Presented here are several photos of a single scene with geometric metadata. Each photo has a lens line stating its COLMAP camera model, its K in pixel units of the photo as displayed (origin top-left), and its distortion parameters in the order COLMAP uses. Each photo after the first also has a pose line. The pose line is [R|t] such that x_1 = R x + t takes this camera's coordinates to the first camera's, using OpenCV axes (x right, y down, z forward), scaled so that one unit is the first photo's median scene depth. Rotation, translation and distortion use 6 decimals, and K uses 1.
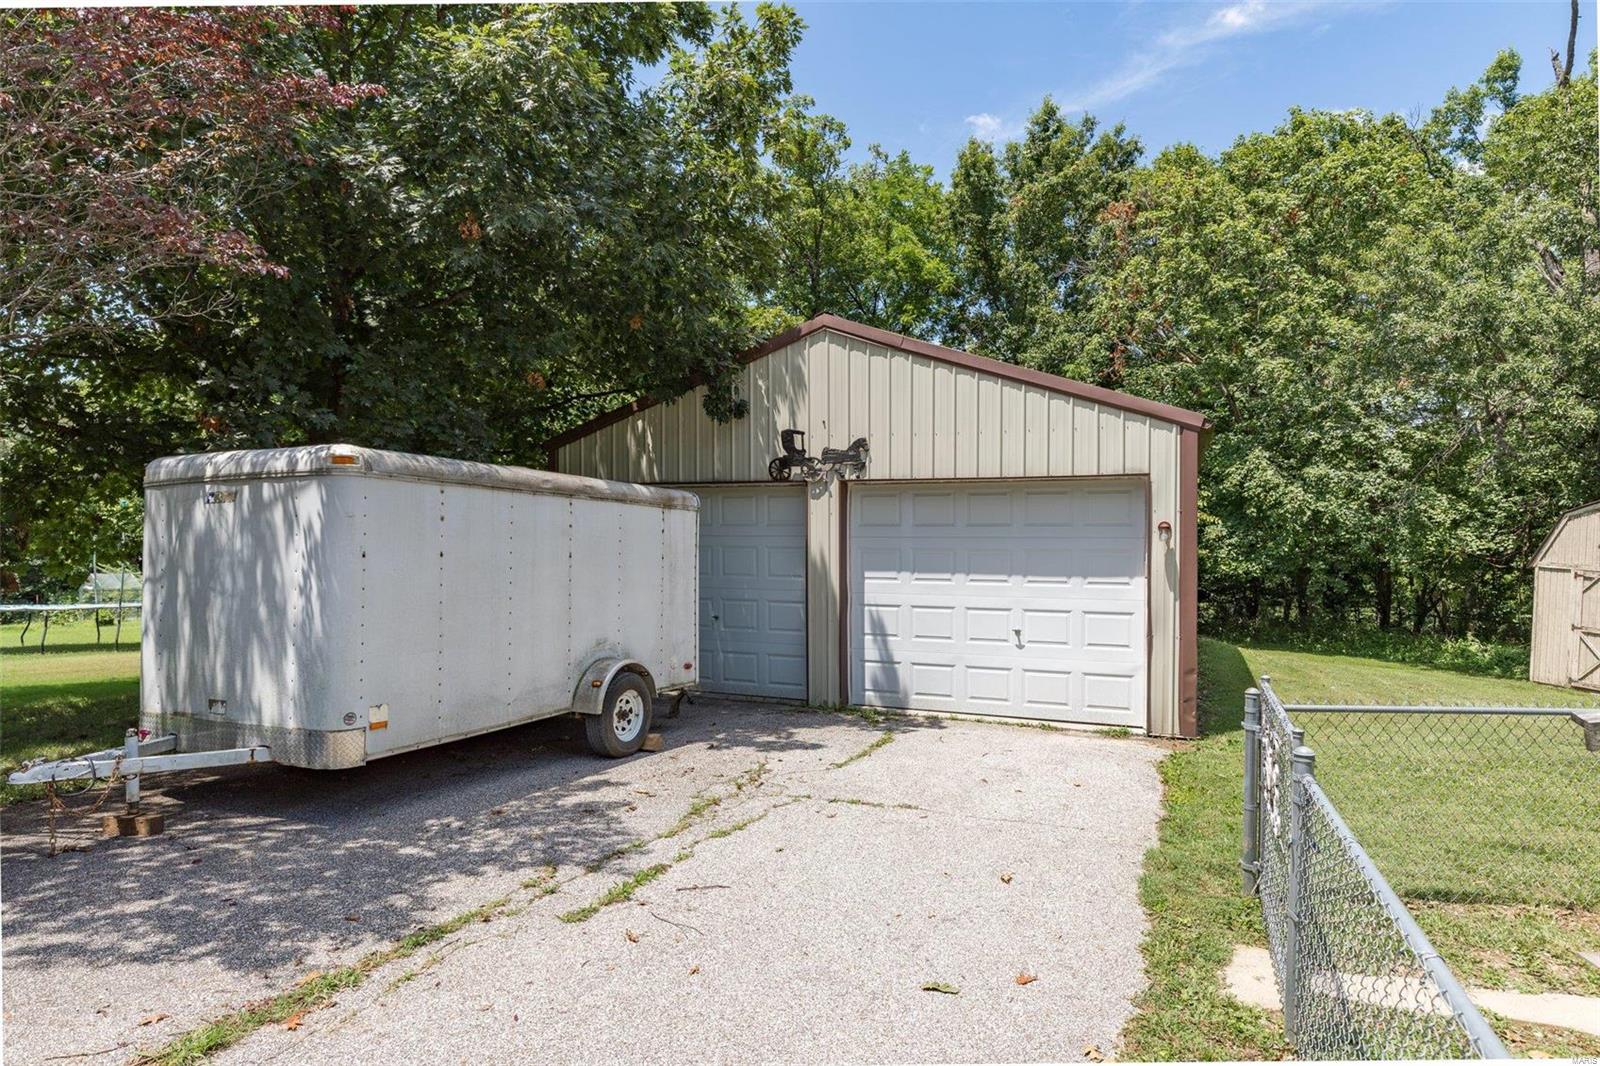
lens RADIAL K [[928.8, 0, 798.0], [0, 928.8, 538.7], [0, 0, 1]] dist [0.004423, 0.000040]
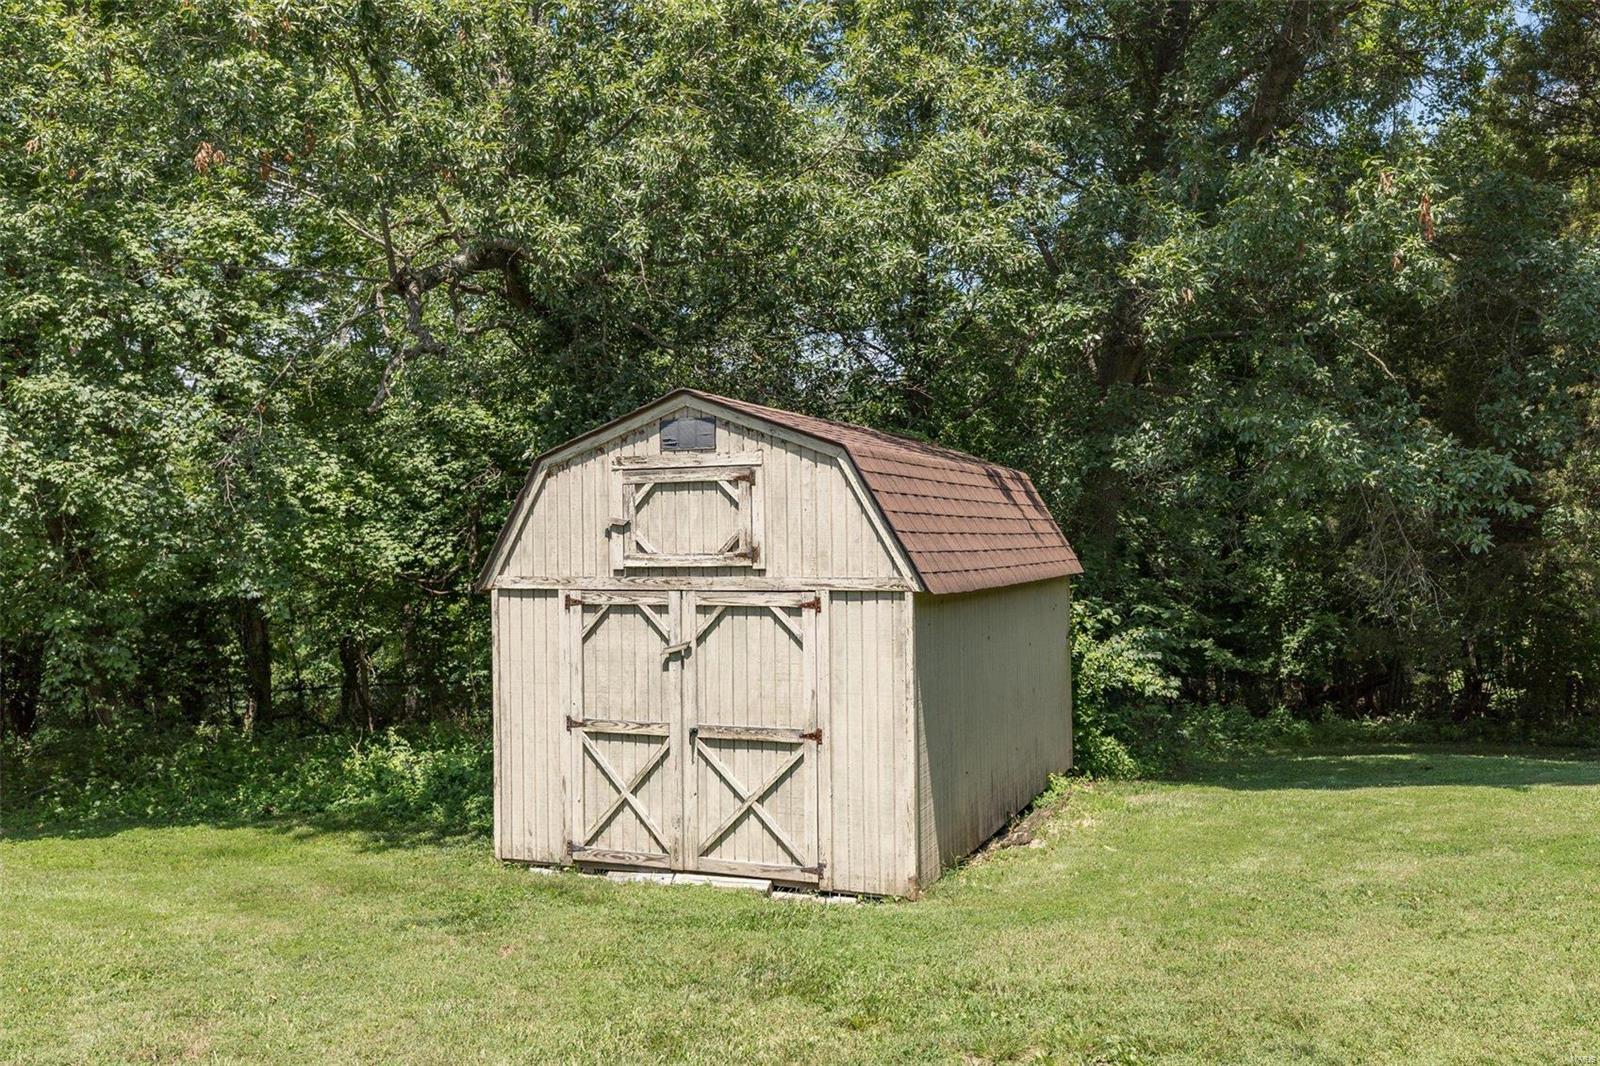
lens RADIAL K [[1325.9, 0, 801.5], [0, 1325.9, 538.4], [0, 0, 1]] dist [-0.015072, -0.010877]
pose [[0.616587, -0.032350, 0.786622, 0.307766], [0.054786, 0.998496, -0.001879, 0.012288], [-0.785378, 0.044254, 0.617432, 0.391944]]
